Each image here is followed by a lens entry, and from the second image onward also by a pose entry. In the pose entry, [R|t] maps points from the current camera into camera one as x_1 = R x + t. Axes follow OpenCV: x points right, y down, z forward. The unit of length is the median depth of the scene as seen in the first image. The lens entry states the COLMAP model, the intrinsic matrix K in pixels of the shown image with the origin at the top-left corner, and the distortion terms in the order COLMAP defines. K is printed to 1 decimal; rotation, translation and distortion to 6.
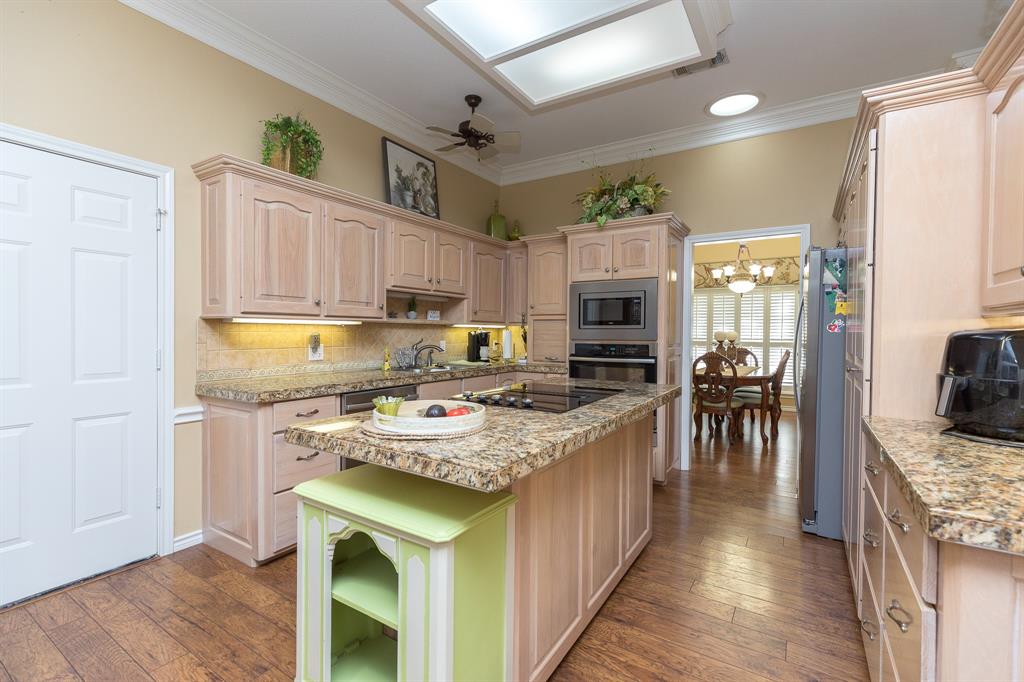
lens RADIAL K [[456.4, 0, 512.9], [0, 456.4, 338.0], [0, 0, 1]] dist [-0.000037, 0.000871]
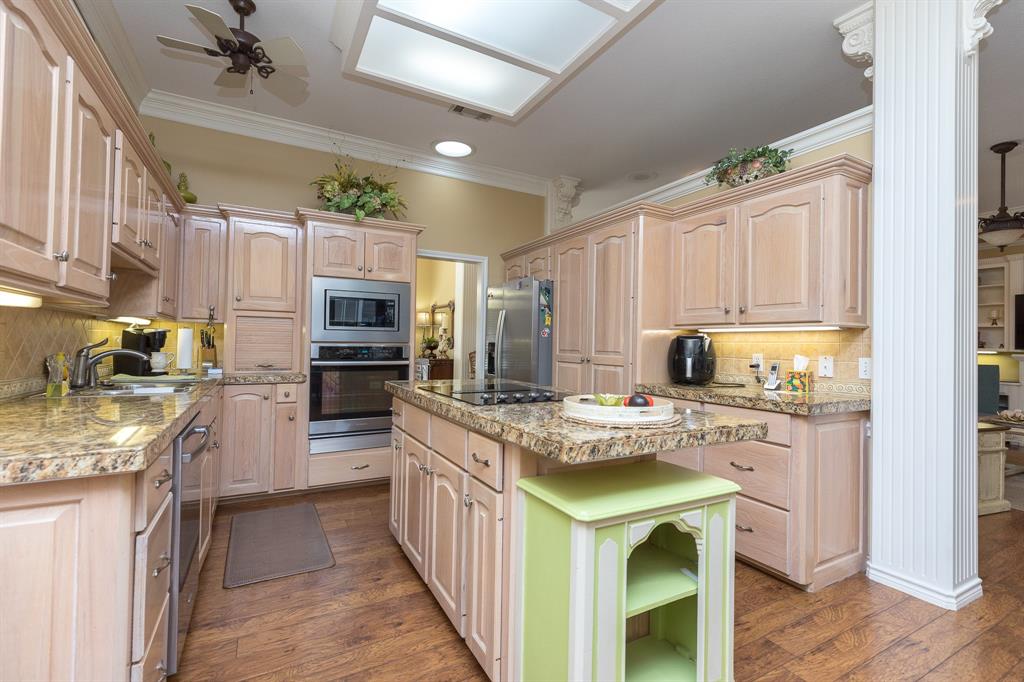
lens RADIAL K [[456.4, 0, 505.5], [0, 456.4, 340.0], [0, 0, 1]] dist [-0.000037, 0.000871]
pose [[0.488721, 0.009901, 0.872384, -0.492462], [-0.000200, 0.999937, -0.011237, 0.011034], [-0.872440, 0.005317, 0.488692, 0.286979]]
